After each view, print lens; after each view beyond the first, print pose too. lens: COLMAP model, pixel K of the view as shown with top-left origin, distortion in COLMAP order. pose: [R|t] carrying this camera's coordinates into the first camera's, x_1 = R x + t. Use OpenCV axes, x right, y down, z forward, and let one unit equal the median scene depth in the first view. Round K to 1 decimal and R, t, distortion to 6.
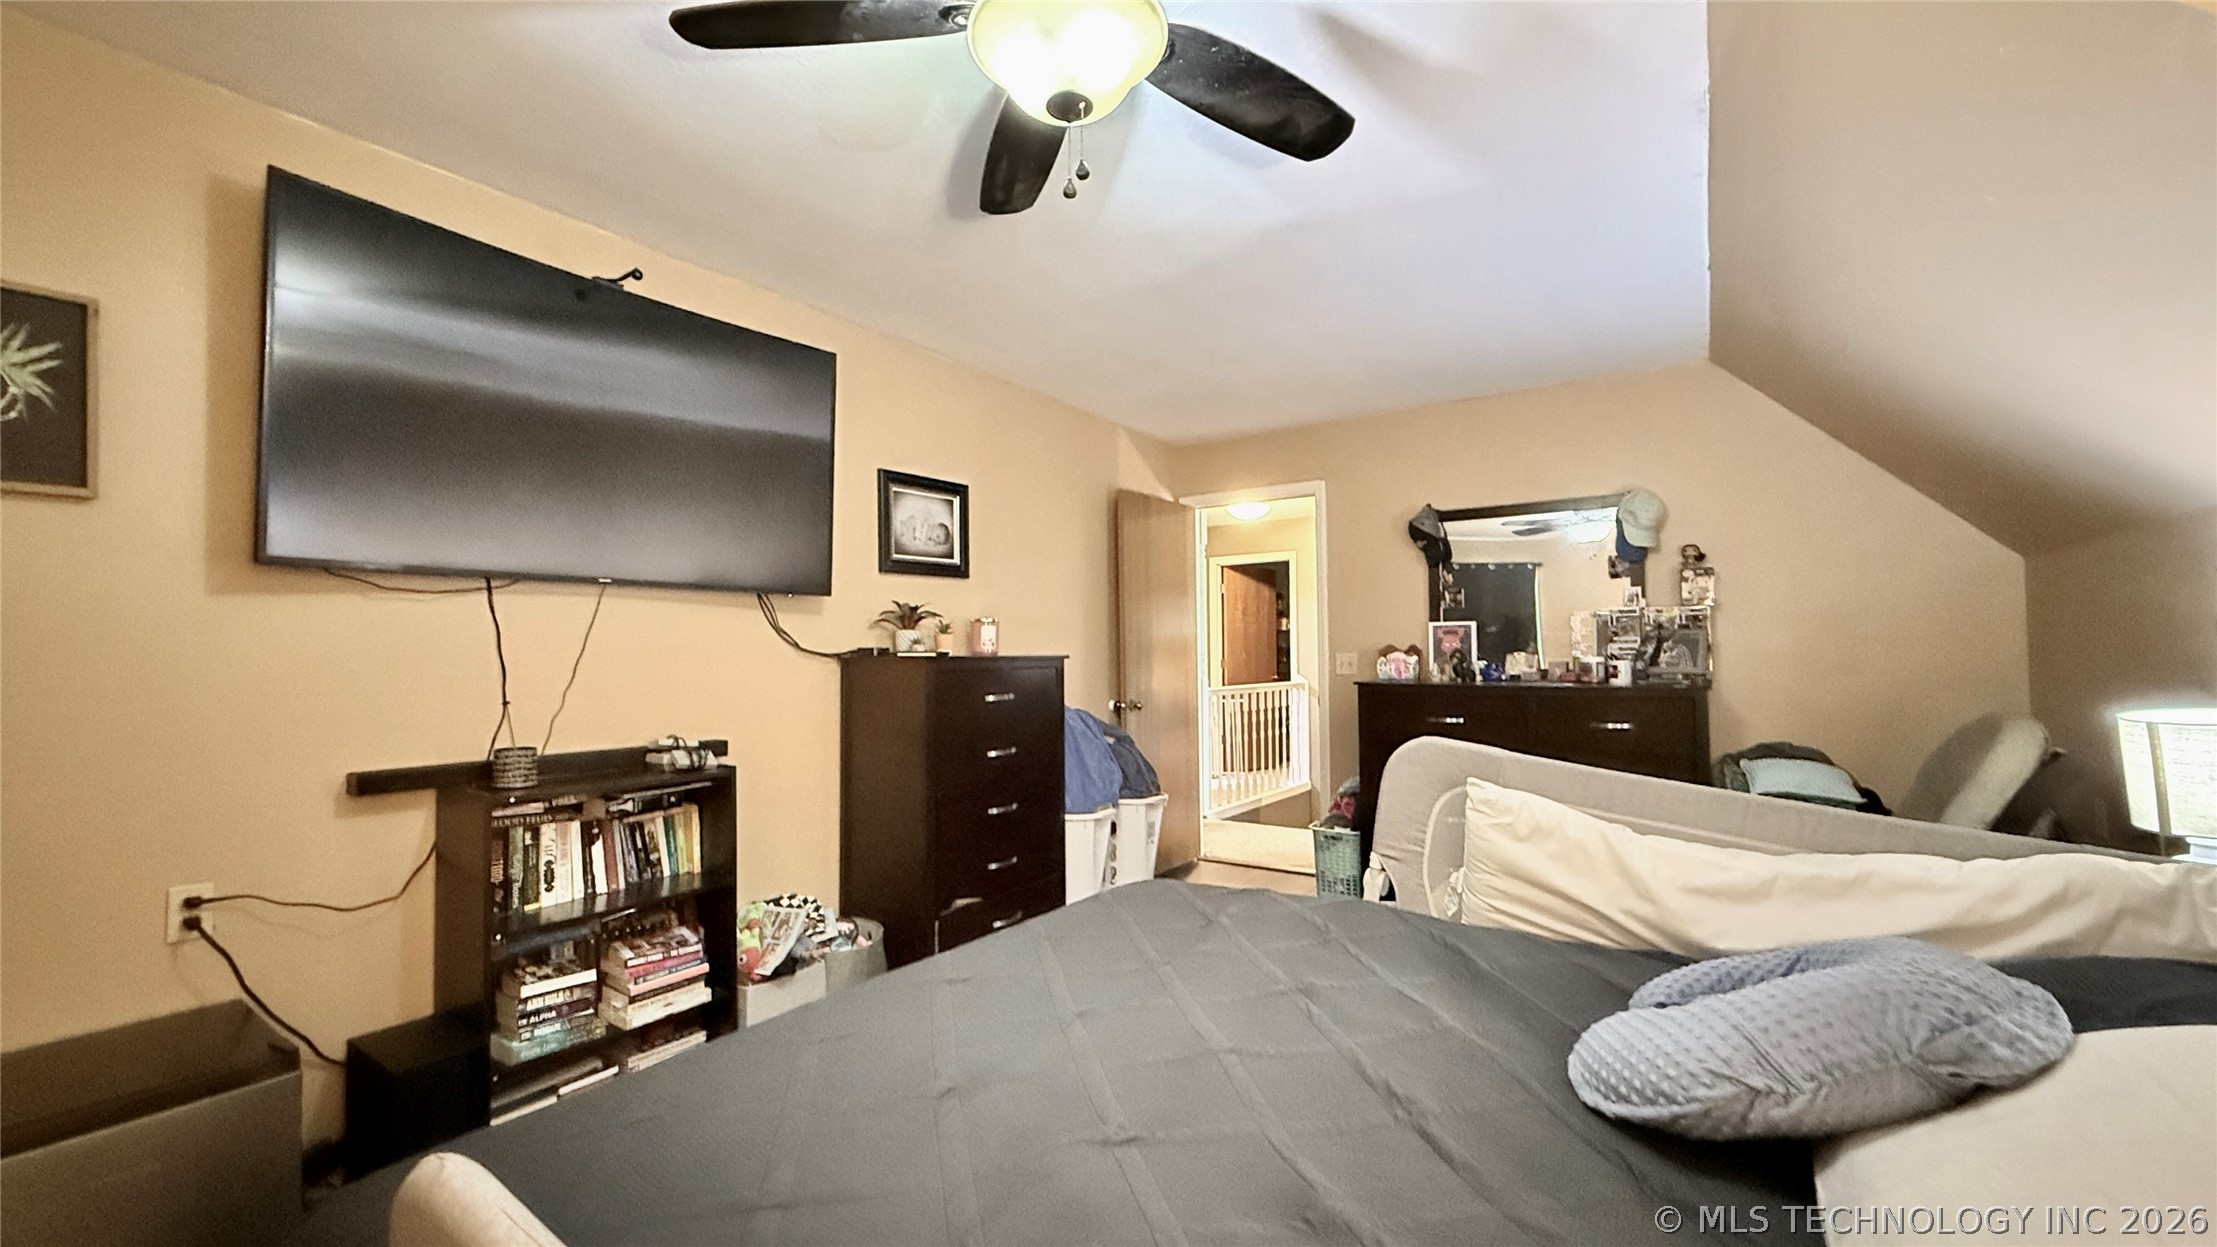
lens RADIAL K [[881.8, 0, 1106.8], [0, 881.8, 619.2], [0, 0, 1]] dist [-0.000773, -0.000273]
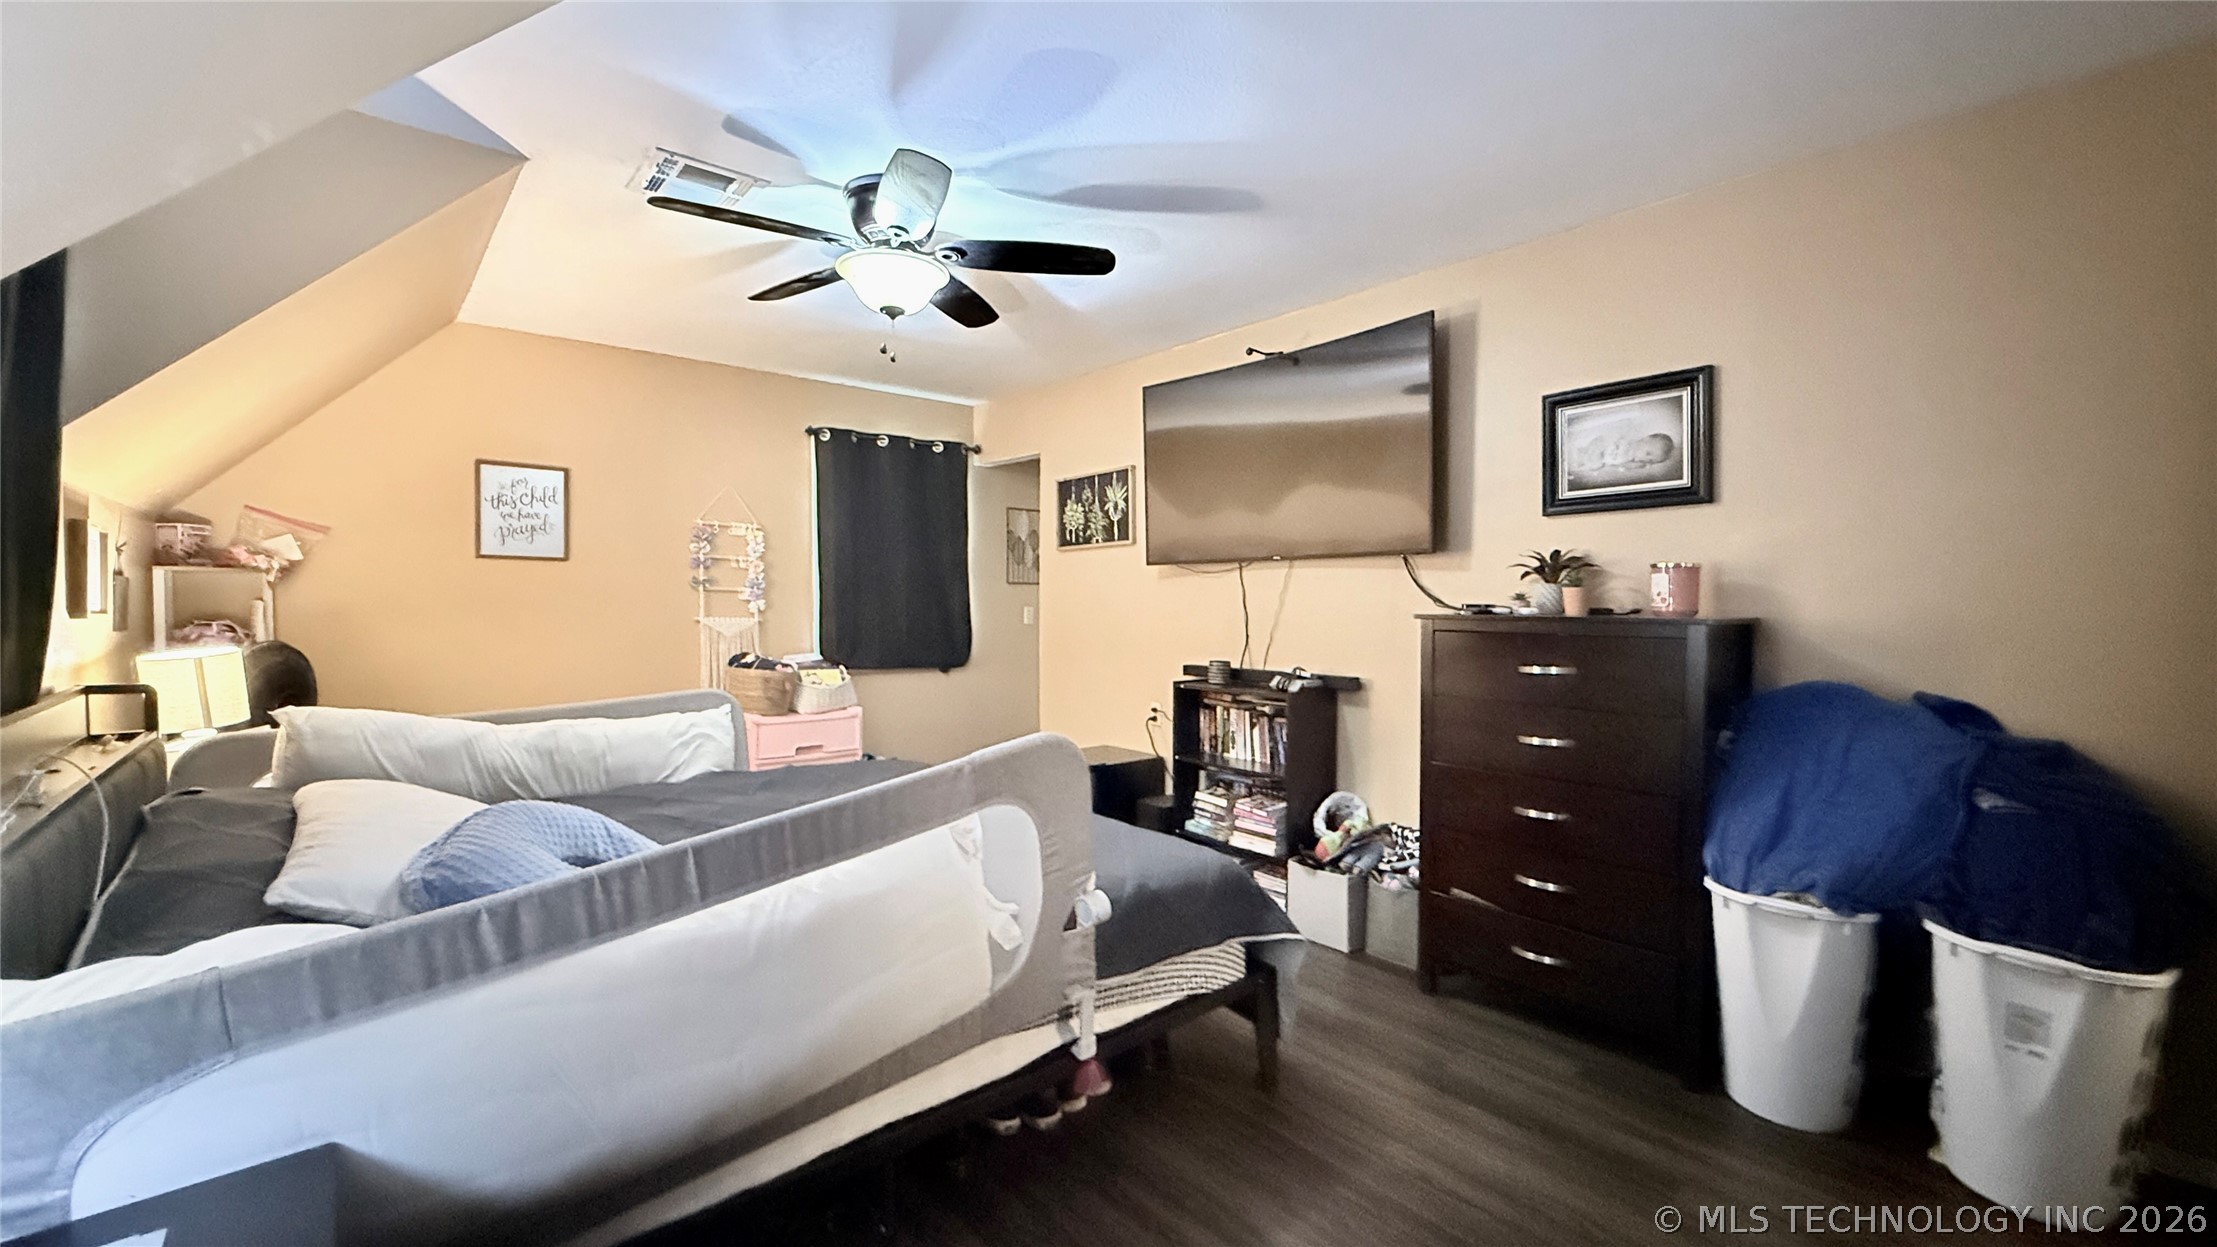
lens RADIAL K [[881.8, 0, 1128.8], [0, 881.8, 617.8], [0, 0, 1]] dist [-0.000773, -0.000273]
pose [[-0.228983, 0.029331, -0.972988, 0.908113], [0.038293, 0.999044, 0.021104, 0.016331], [0.972677, -0.032427, -0.229887, 1.062113]]
